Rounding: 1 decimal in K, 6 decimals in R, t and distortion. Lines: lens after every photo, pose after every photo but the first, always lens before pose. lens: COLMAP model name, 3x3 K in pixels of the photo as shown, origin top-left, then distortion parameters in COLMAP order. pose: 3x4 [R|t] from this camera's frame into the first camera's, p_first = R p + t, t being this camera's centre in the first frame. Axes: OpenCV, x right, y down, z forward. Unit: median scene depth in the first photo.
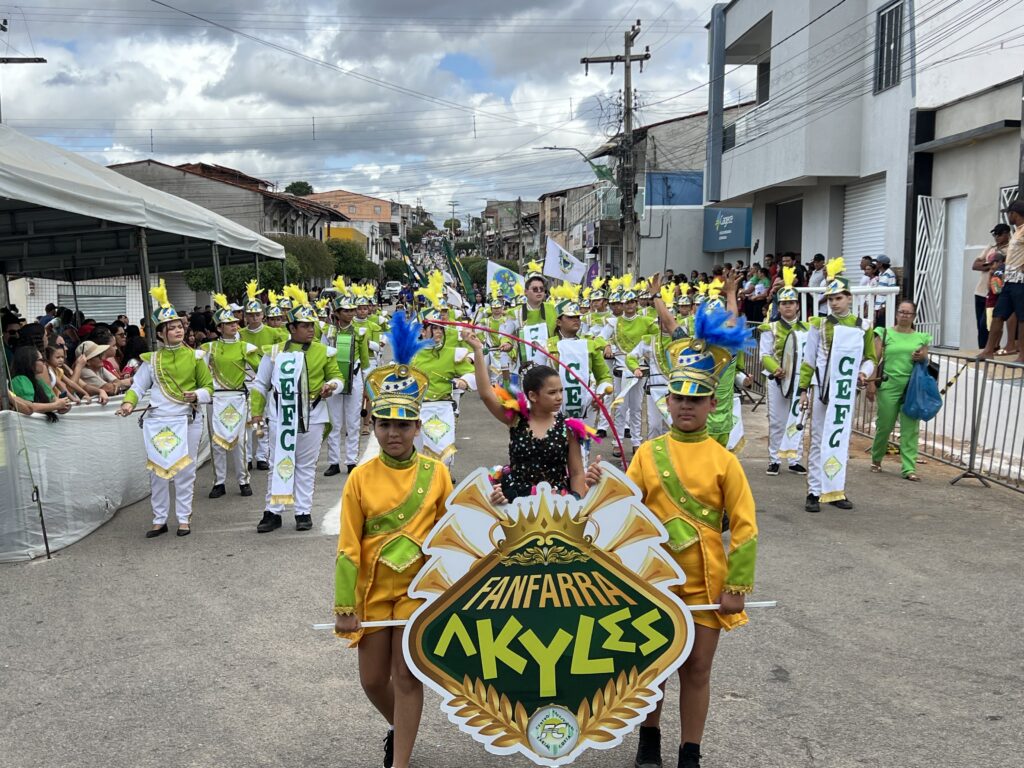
lens RADIAL K [[1314.0, 0, 512.0], [0, 1314.0, 384.0], [0, 0, 1]] dist [0.012895, -0.027261]
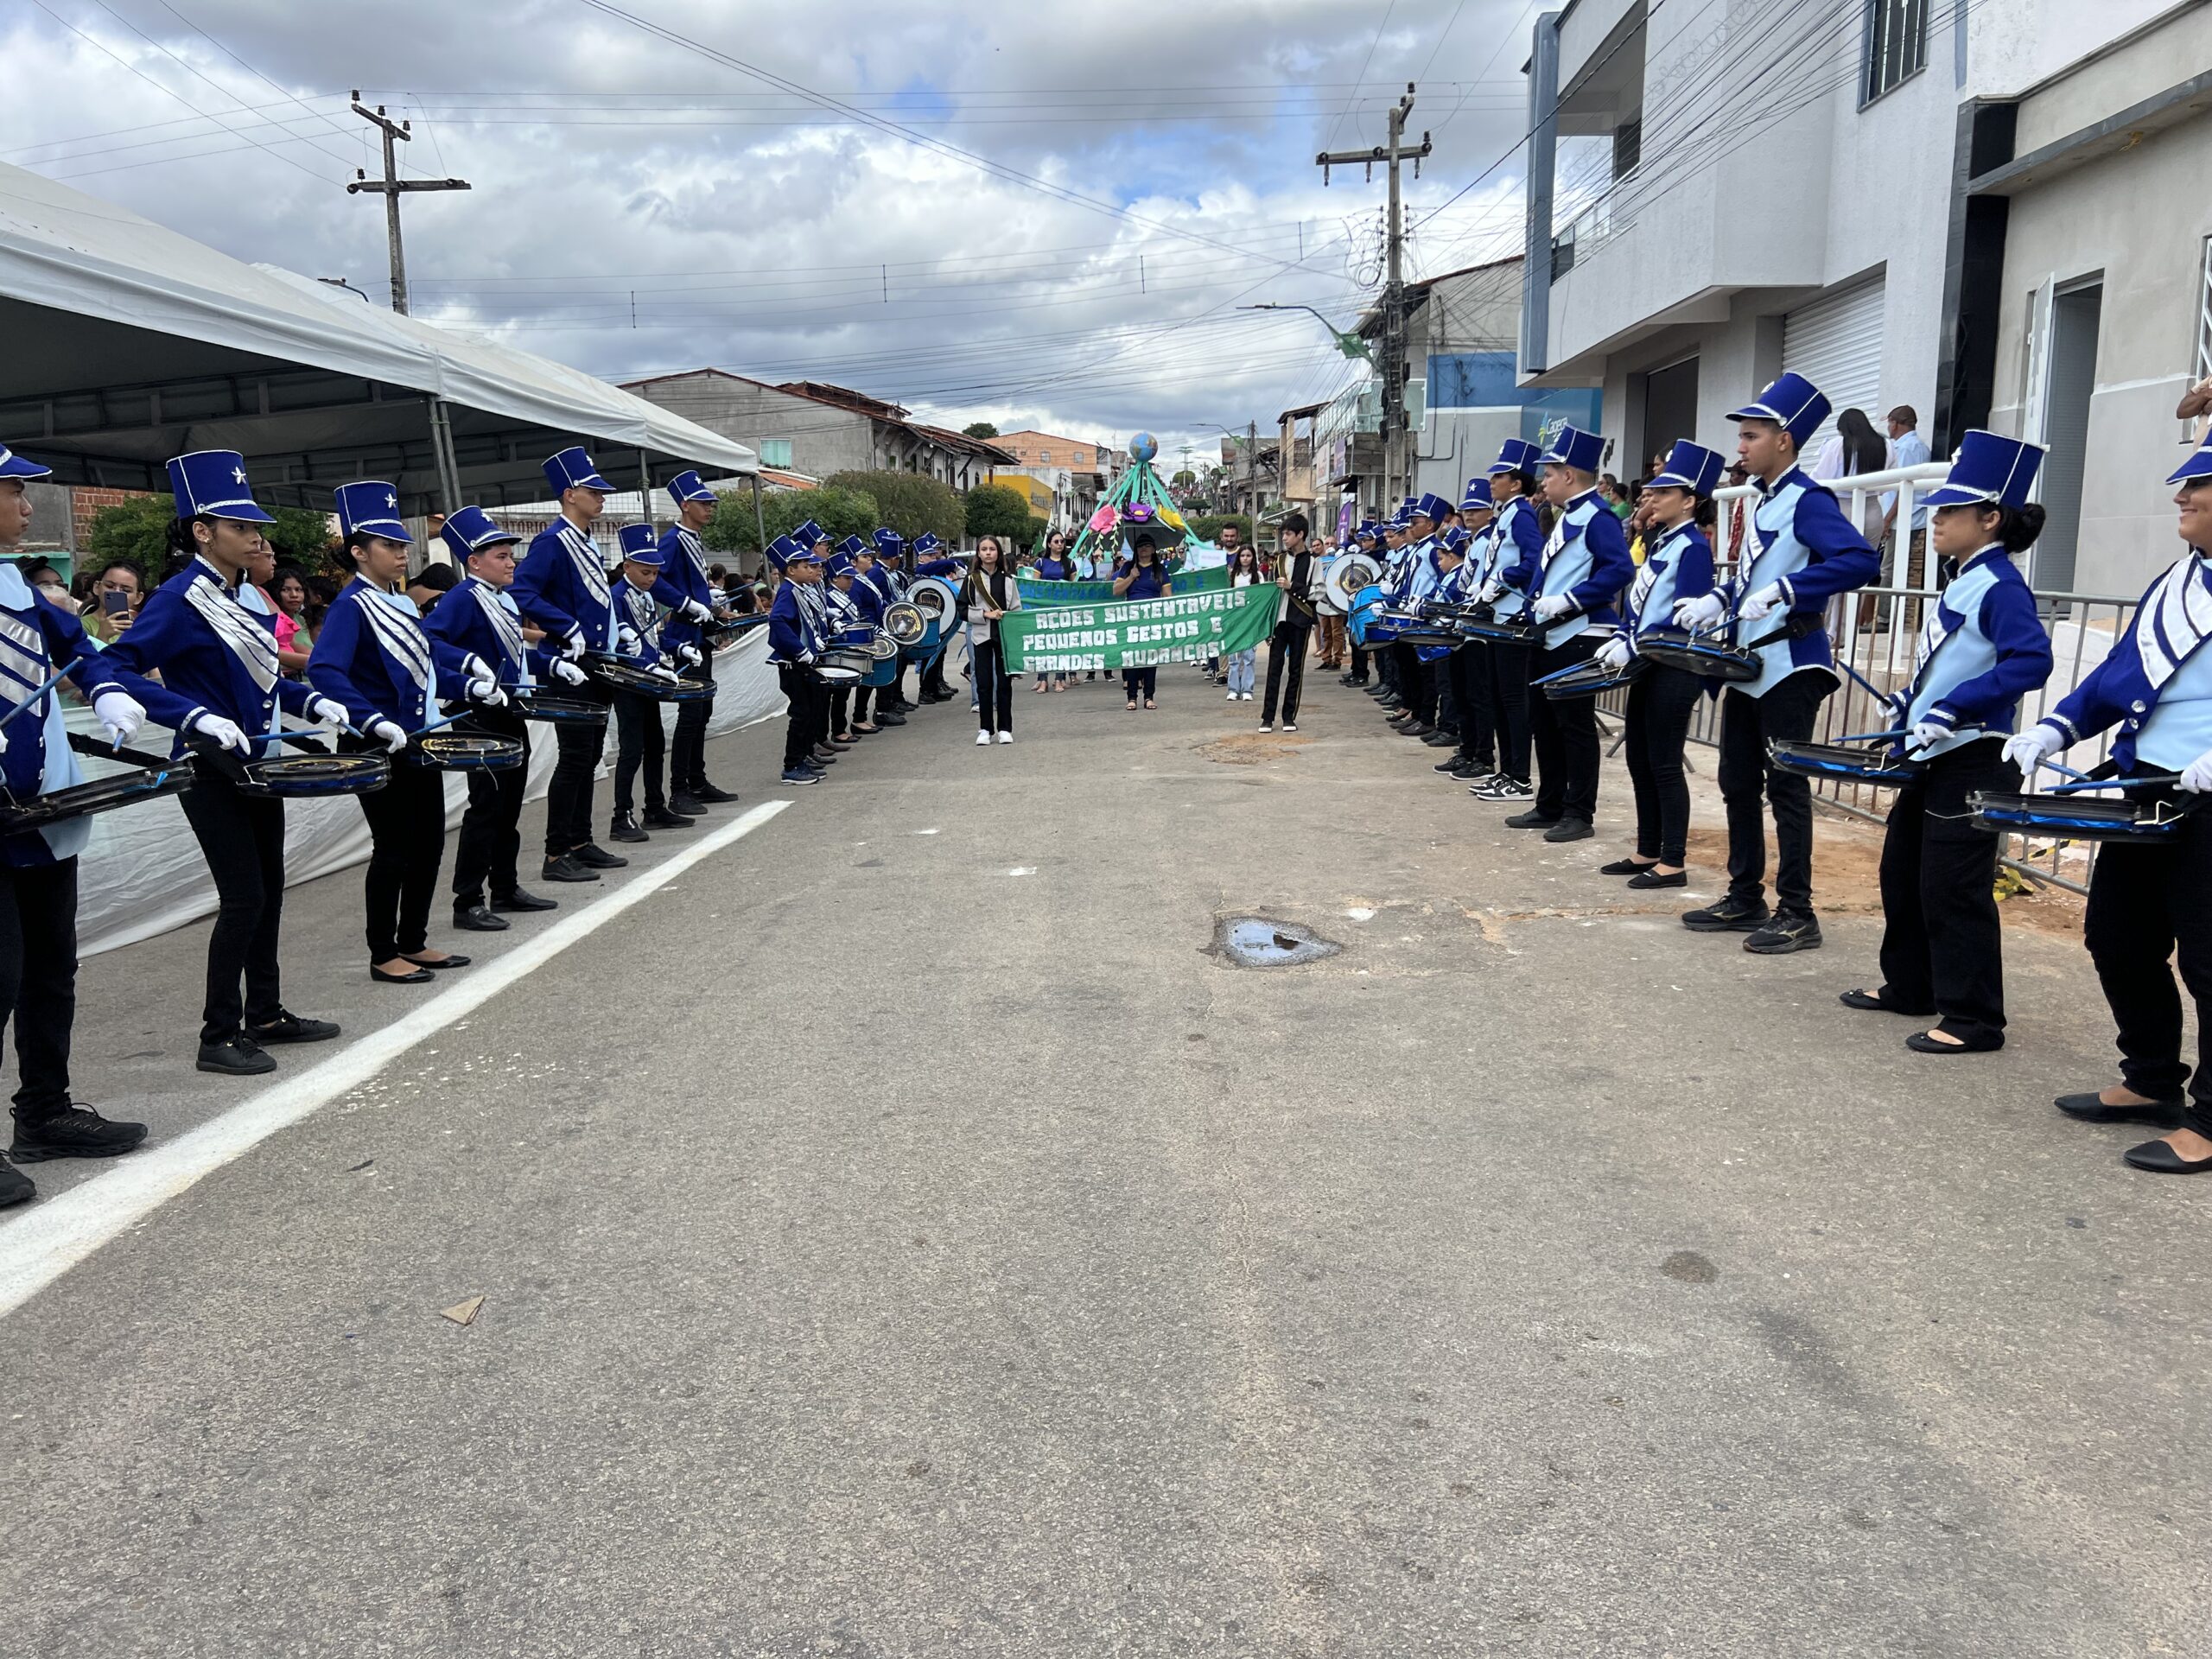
lens RADIAL K [[1795.9, 0, 1106.0], [0, 1795.9, 829.5], [0, 0, 1]] dist [-0.037105, 0.002164]
pose [[0.996547, 0.003863, -0.082944, 0.025527], [0.002457, 0.997109, 0.075949, -0.000760], [0.082998, -0.075891, 0.993656, 0.152236]]
